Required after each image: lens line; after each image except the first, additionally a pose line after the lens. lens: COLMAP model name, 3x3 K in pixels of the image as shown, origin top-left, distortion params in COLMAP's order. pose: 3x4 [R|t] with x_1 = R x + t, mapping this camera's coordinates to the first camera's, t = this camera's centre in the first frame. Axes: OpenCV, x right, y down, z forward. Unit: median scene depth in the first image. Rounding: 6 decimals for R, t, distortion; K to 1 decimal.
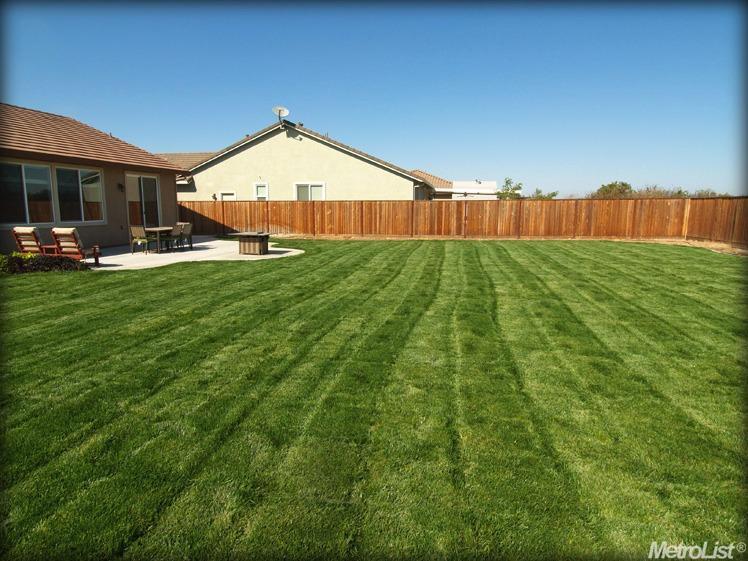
lens RADIAL K [[474.7, 0, 369.1], [0, 474.7, 283.4], [0, 0, 1]] dist [-0.026805, 0.002601]
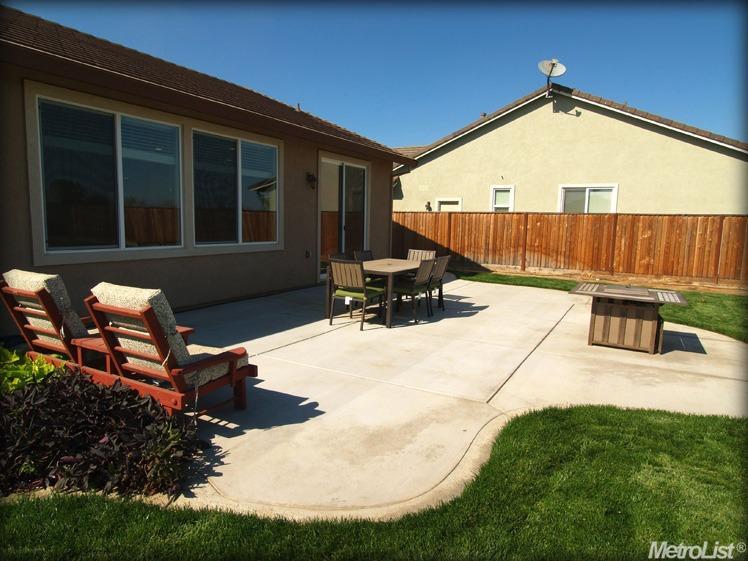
lens RADIAL K [[474.7, 0, 369.8], [0, 474.7, 281.6], [0, 0, 1]] dist [-0.026805, 0.002601]
pose [[0.945841, 0.058148, -0.319381, -0.212382], [-0.069808, 0.997243, -0.025171, -0.059698], [0.317037, 0.046103, 0.947292, 0.383419]]
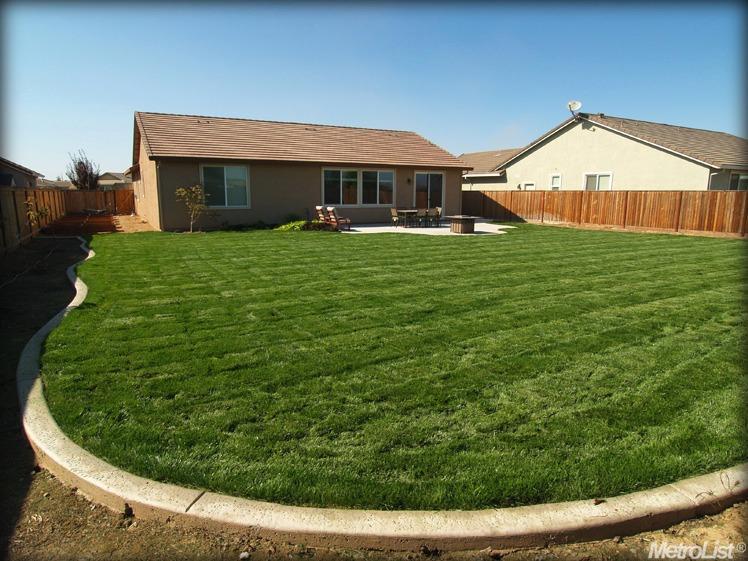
lens RADIAL K [[474.7, 0, 369.0], [0, 474.7, 280.1], [0, 0, 1]] dist [-0.026805, 0.002601]
pose [[0.641752, 0.139455, -0.754127, 0.391562], [-0.125347, 0.989178, 0.076252, -0.001170], [0.756600, 0.045593, 0.652287, -0.016938]]
